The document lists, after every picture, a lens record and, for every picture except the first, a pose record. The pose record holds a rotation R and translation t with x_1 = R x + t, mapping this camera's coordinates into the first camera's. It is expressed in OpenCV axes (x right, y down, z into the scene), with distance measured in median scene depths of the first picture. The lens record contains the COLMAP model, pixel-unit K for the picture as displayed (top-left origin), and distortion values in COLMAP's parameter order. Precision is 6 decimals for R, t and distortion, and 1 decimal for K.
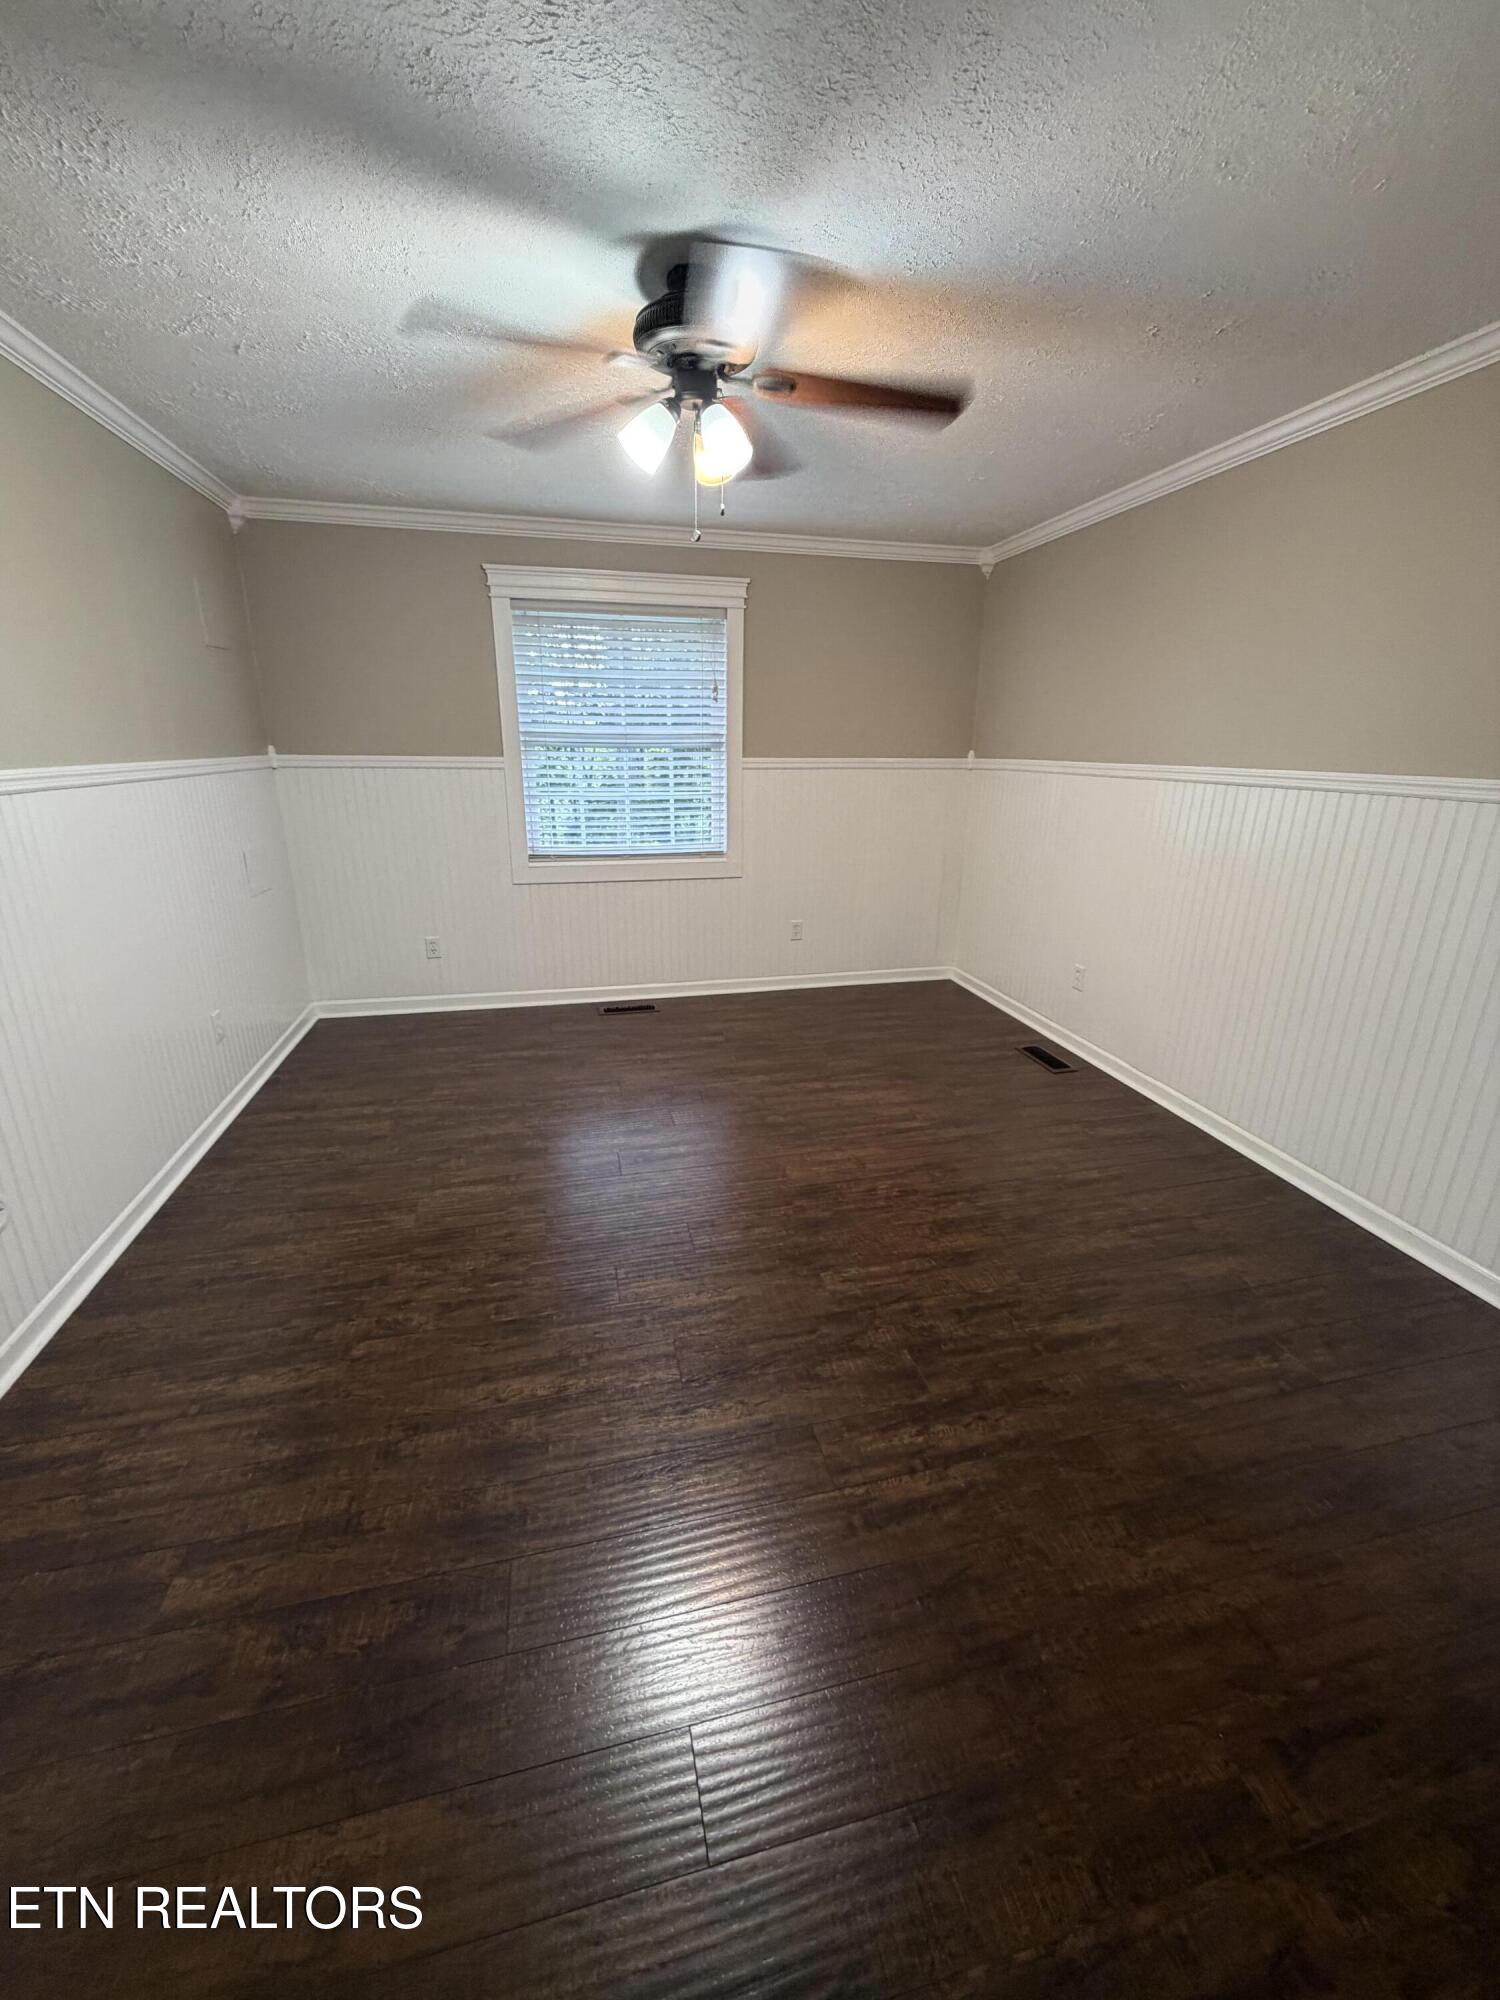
lens RADIAL K [[795.0, 0, 751.7], [0, 795.0, 996.2], [0, 0, 1]] dist [-0.000147, 0.000086]
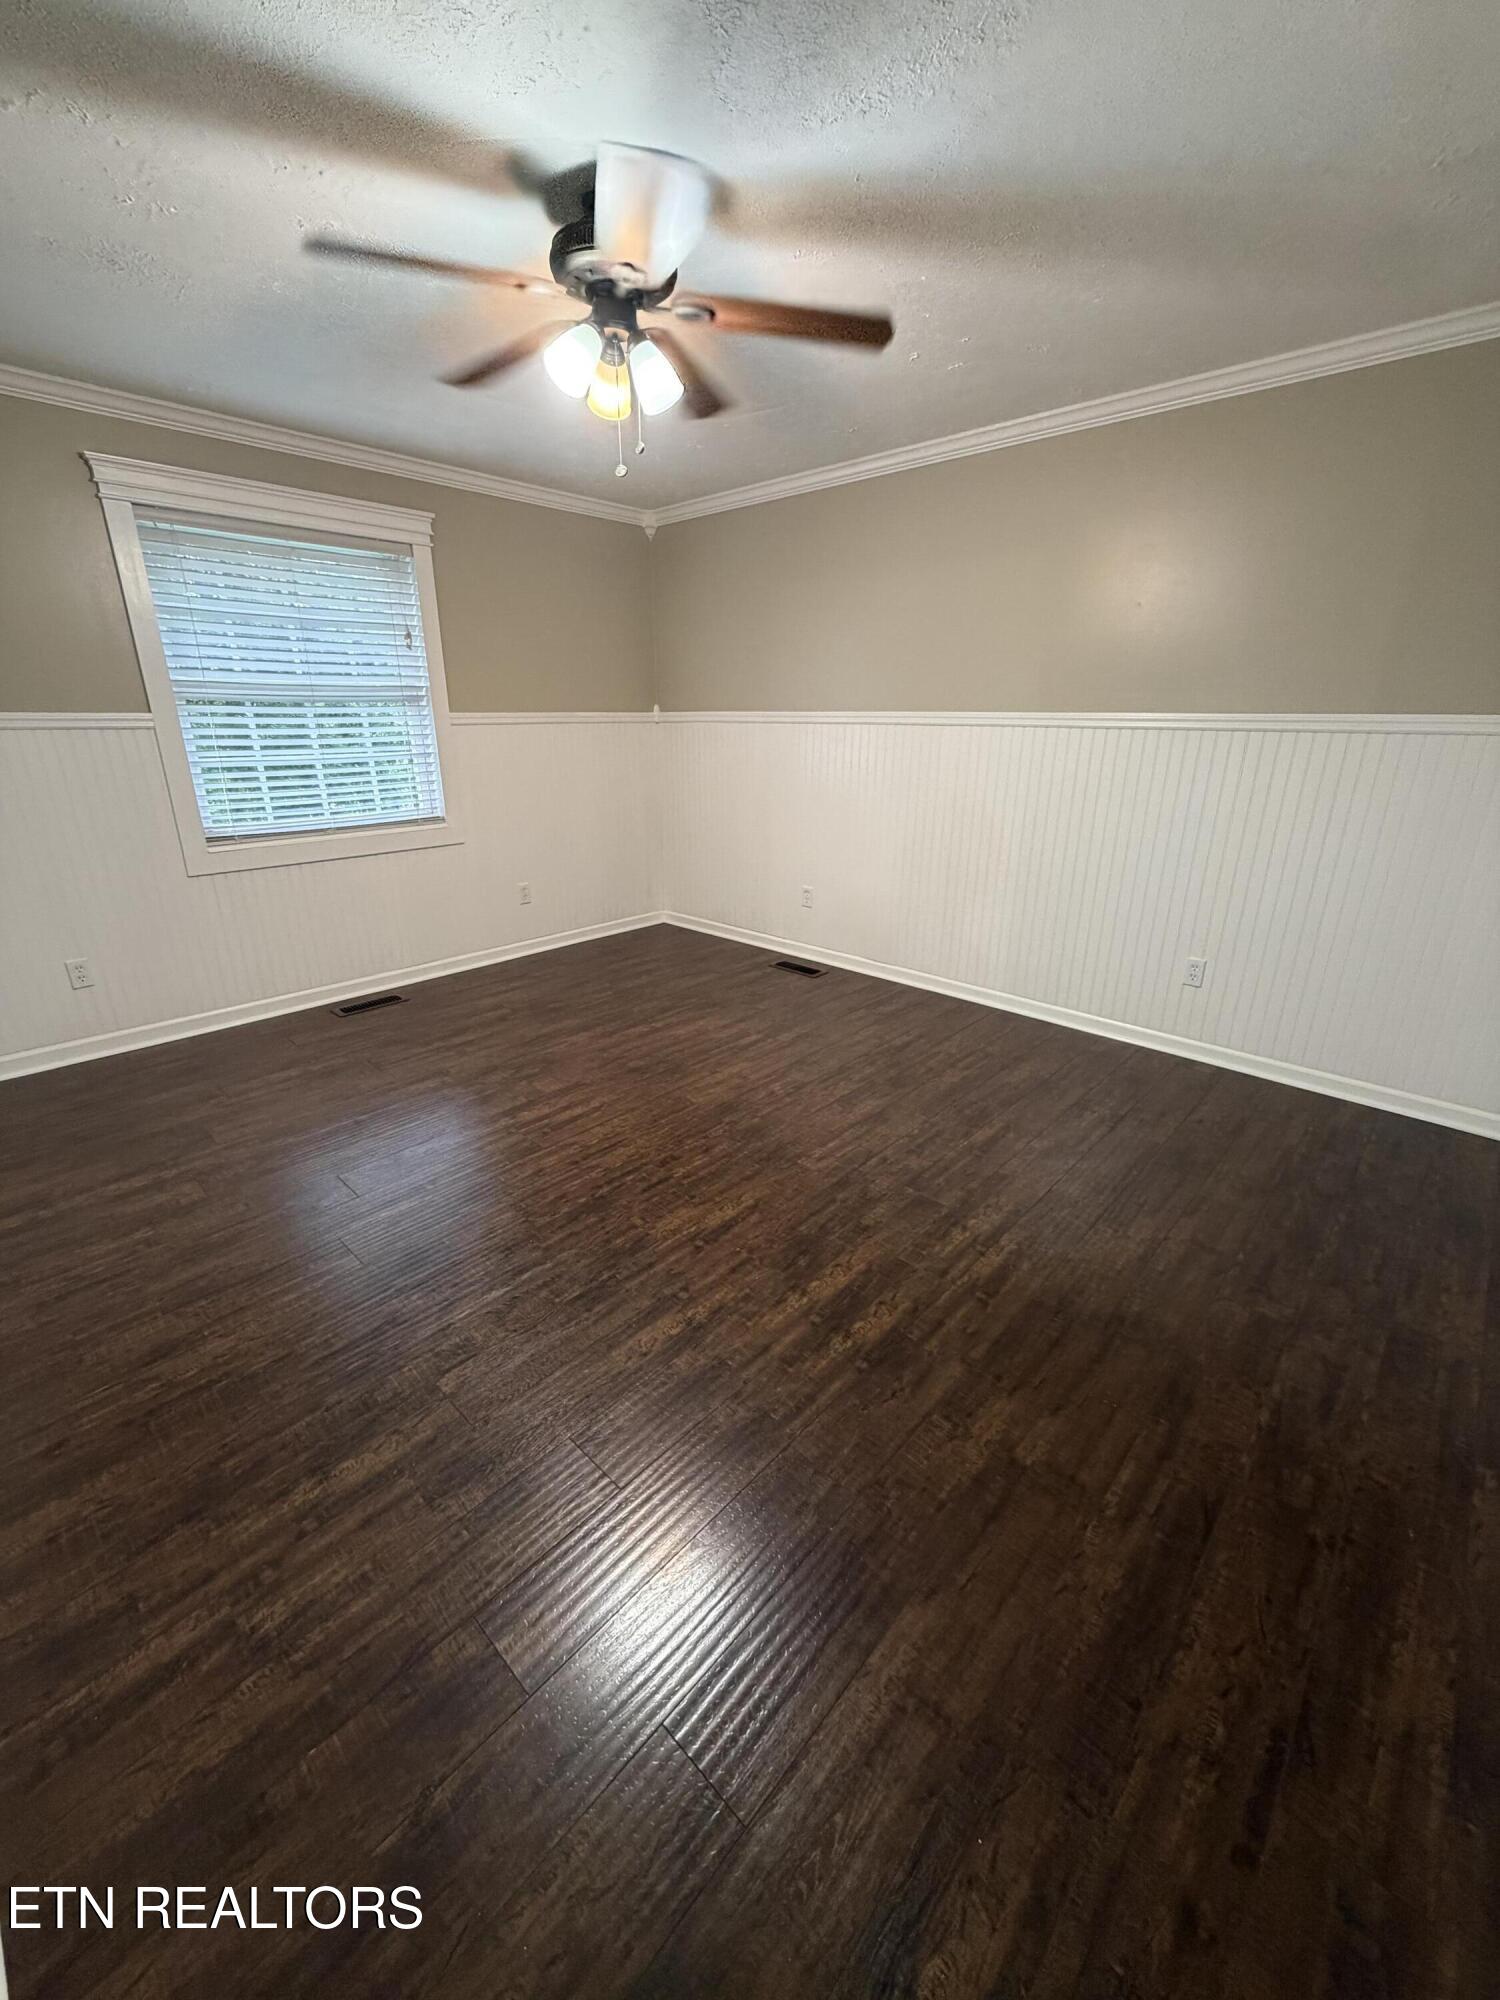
lens RADIAL K [[795.0, 0, 751.7], [0, 795.0, 996.2], [0, 0, 1]] dist [-0.000147, 0.000086]
pose [[0.833202, -0.193103, 0.518156, -0.300801], [0.173566, 0.981016, 0.086503, 0.005167], [-0.525024, 0.017860, 0.850900, 0.039548]]
